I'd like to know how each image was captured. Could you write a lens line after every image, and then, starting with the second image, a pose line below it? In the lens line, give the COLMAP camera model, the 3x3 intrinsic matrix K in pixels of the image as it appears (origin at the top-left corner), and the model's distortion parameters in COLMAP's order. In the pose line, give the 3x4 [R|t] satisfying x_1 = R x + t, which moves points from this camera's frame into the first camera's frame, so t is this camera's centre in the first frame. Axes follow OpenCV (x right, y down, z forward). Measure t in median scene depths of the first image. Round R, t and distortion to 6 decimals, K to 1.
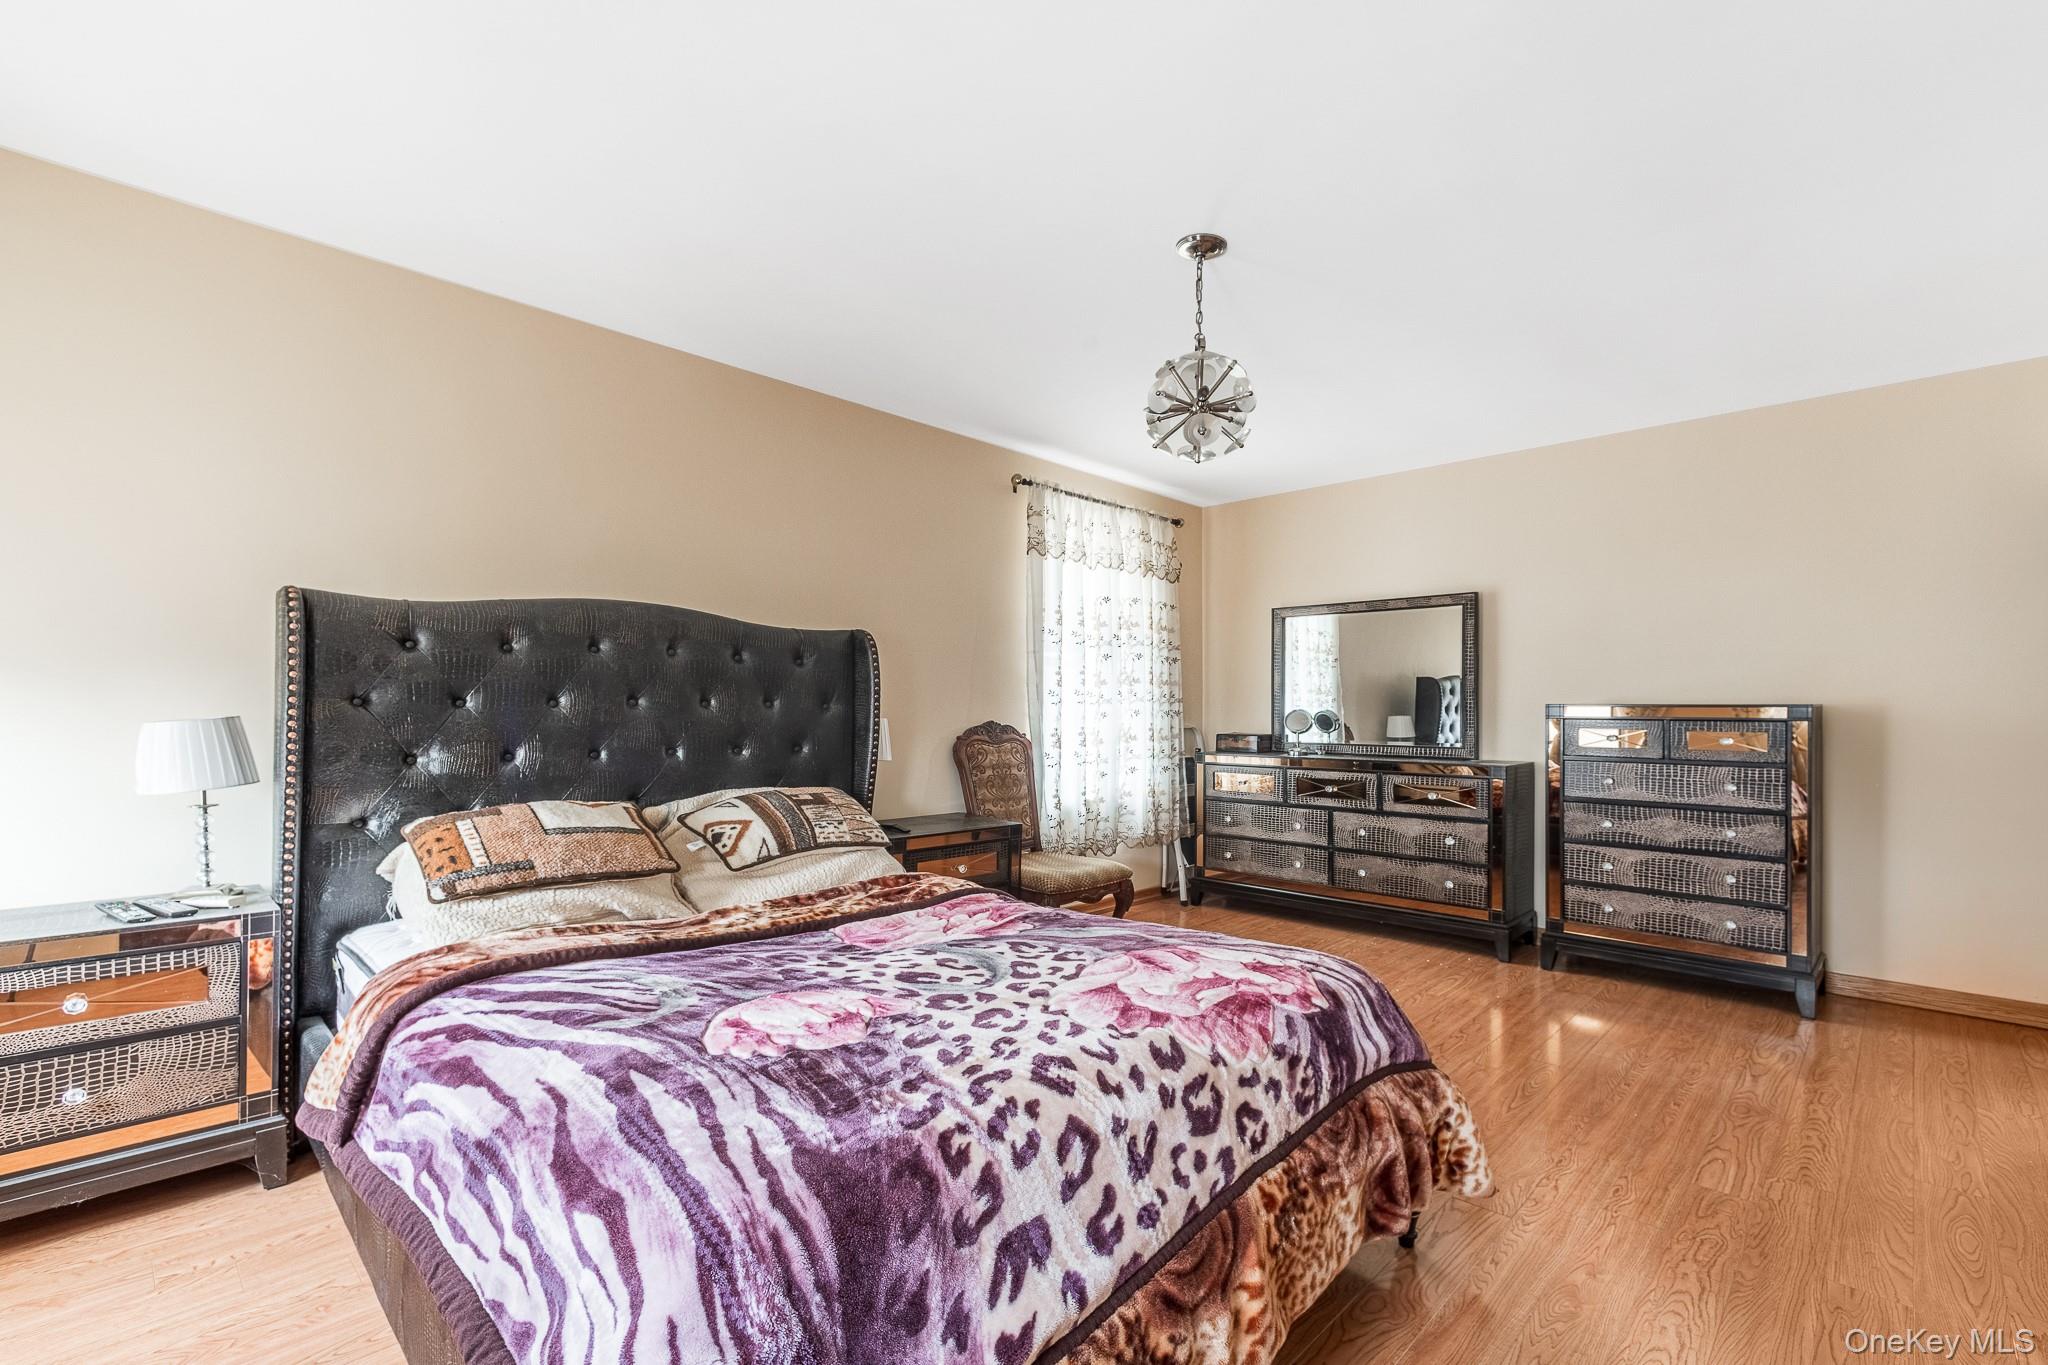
lens RADIAL K [[911.8, 0, 954.7], [0, 911.8, 705.8], [0, 0, 1]] dist [0.011301, 0.000143]
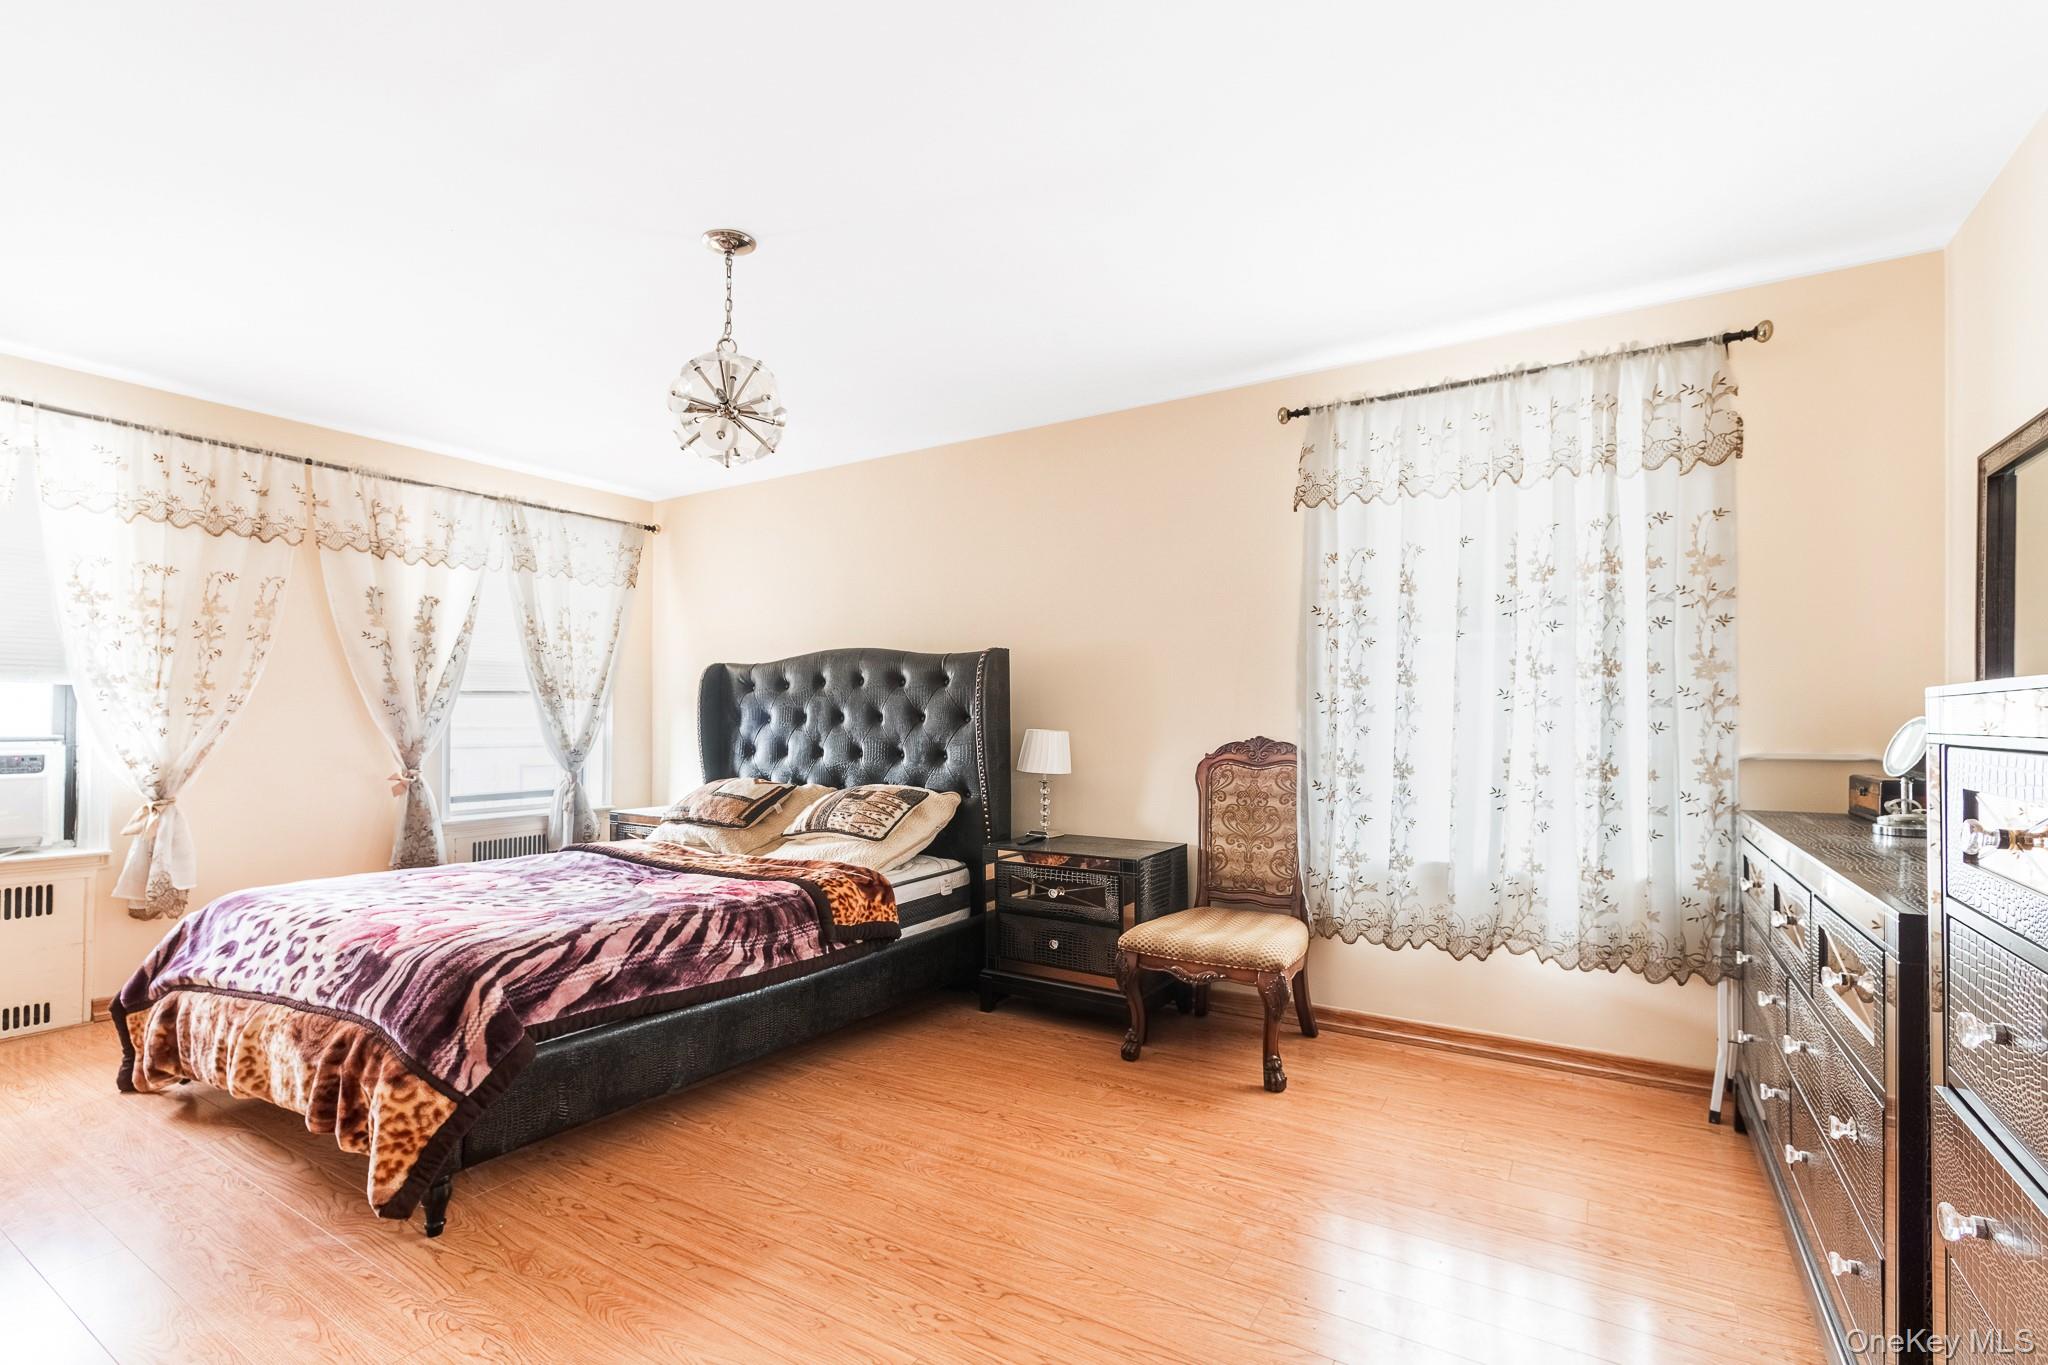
lens RADIAL K [[908.3, 0, 1021.7], [0, 908.3, 715.6], [0, 0, 1]] dist [0.007955, -0.003925]
pose [[0.262518, -0.000968, -0.964927, 0.759652], [0.006018, 0.999982, 0.000634, -0.003108], [0.964908, -0.005974, 0.262519, 0.616341]]
